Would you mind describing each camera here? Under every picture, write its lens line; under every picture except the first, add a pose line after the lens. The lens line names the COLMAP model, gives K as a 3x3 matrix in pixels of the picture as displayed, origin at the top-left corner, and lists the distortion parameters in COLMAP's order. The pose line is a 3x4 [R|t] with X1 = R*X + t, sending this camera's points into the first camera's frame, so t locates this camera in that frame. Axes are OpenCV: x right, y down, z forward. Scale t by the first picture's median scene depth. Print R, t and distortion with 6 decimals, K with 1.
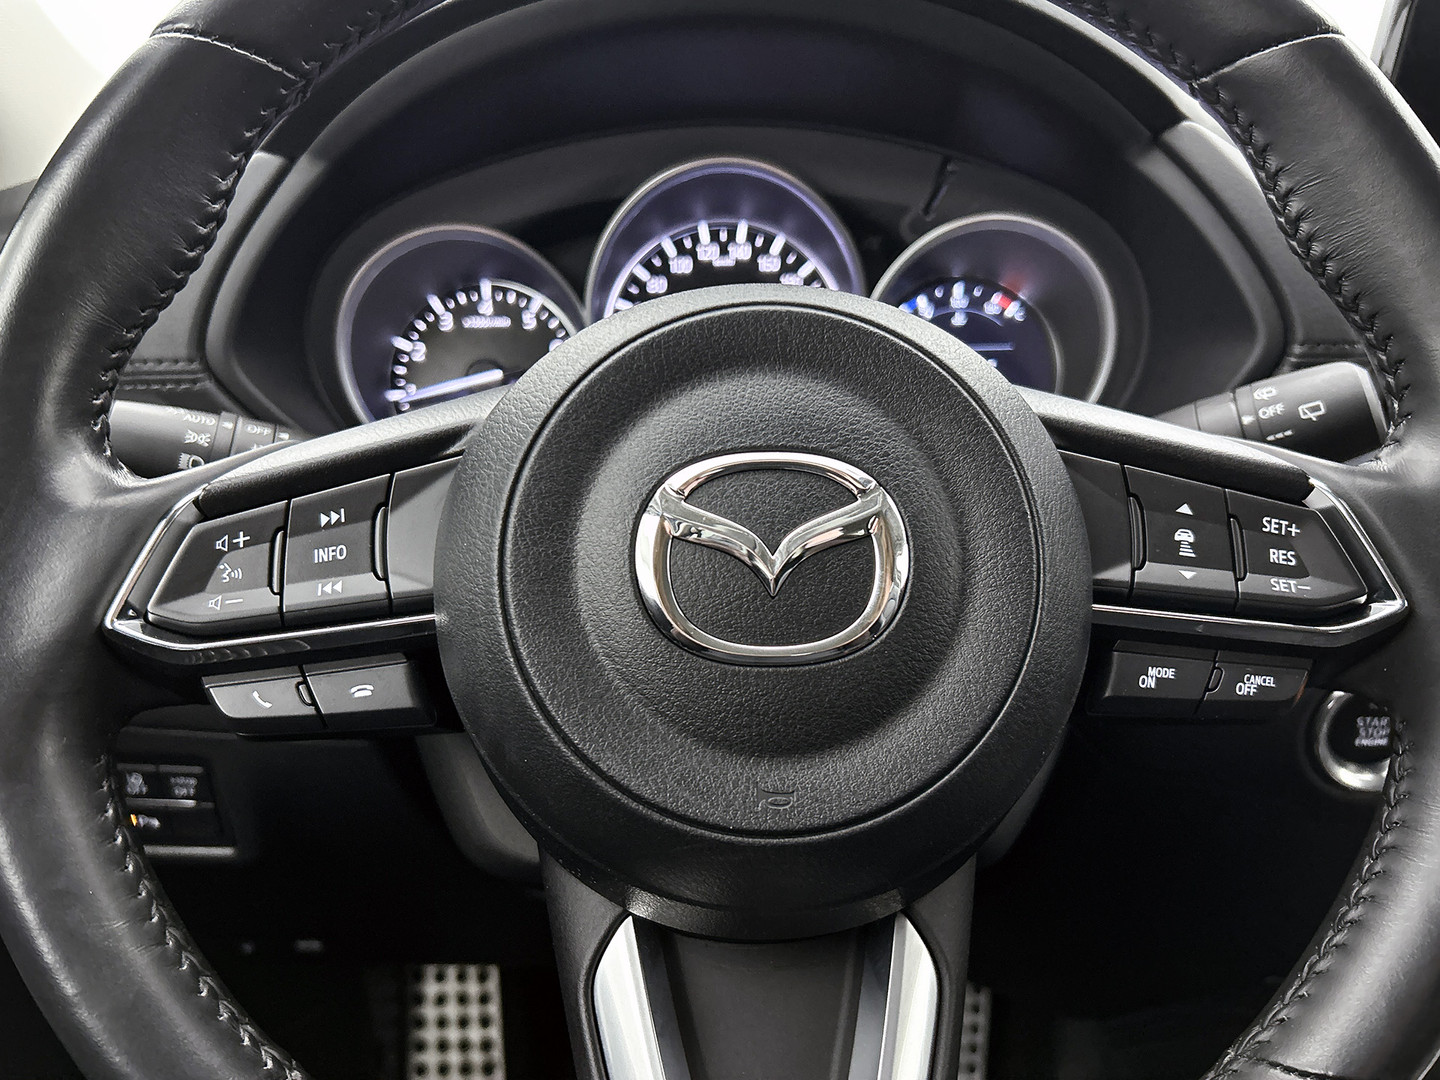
lens RADIAL K [[1130.1, 0, 720.0], [0, 1130.1, 540.0], [0, 0, 1]] dist [-0.015152, -0.009979]
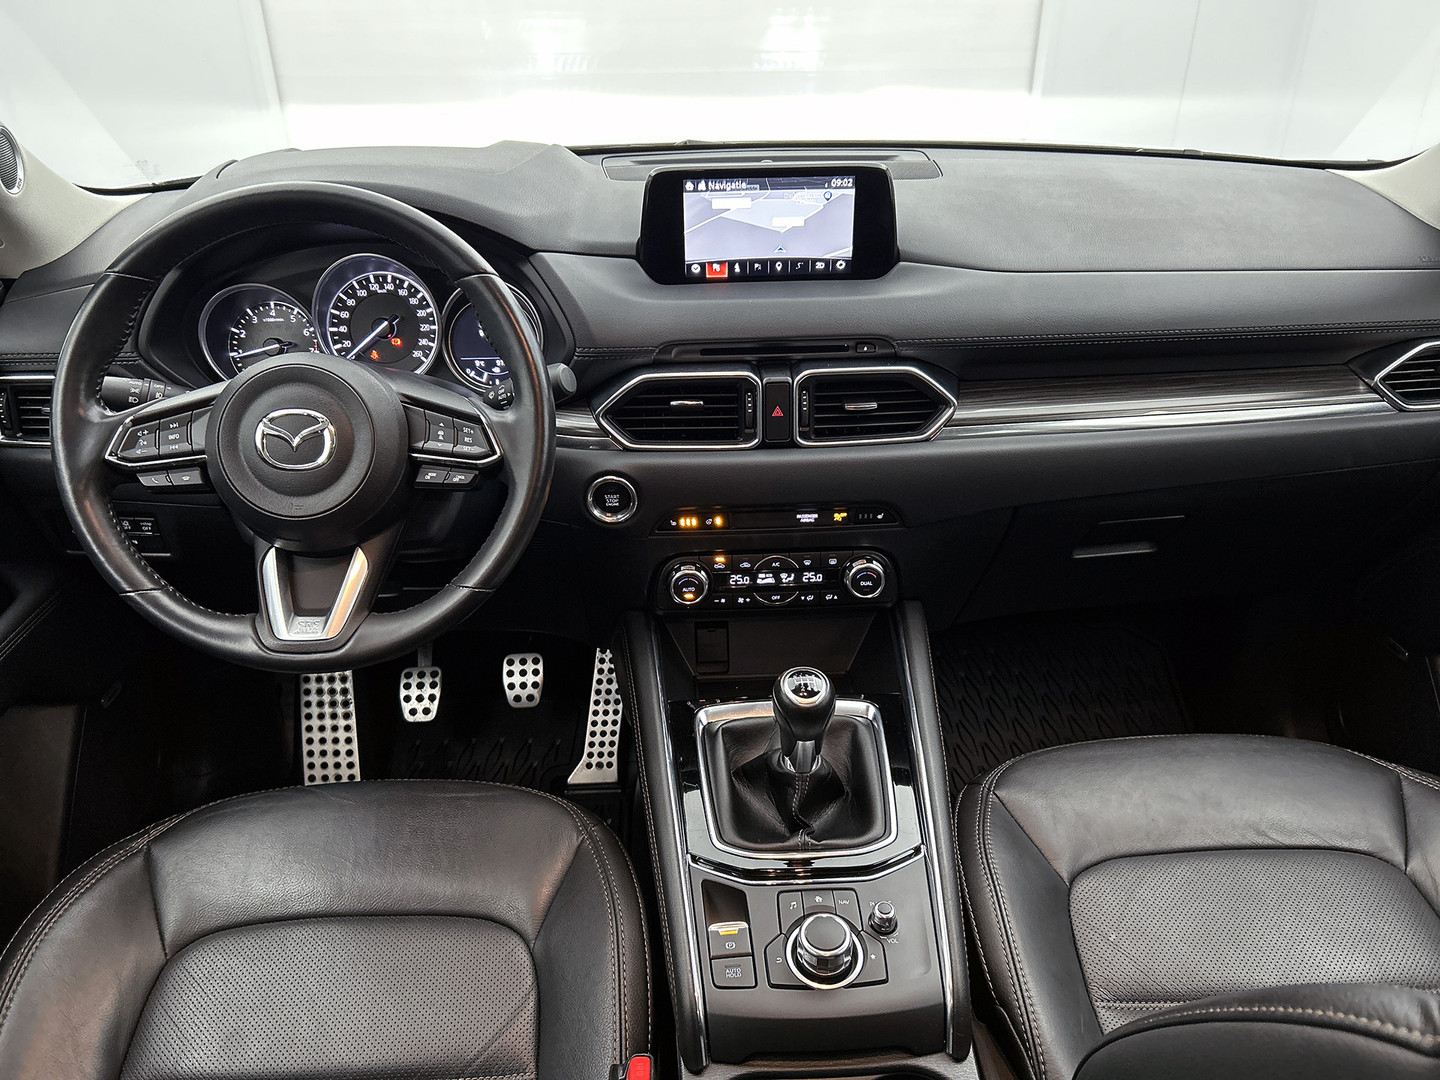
lens RADIAL K [[1074.2, 0, 720.0], [0, 1074.2, 540.0], [0, 0, 1]] dist [0.010842, 0.003107]
pose [[0.999972, 0.007380, 0.001476, 1.215529], [-0.007521, 0.987182, 0.159424, -0.198326], [-0.000281, -0.159431, 0.987209, -2.099632]]
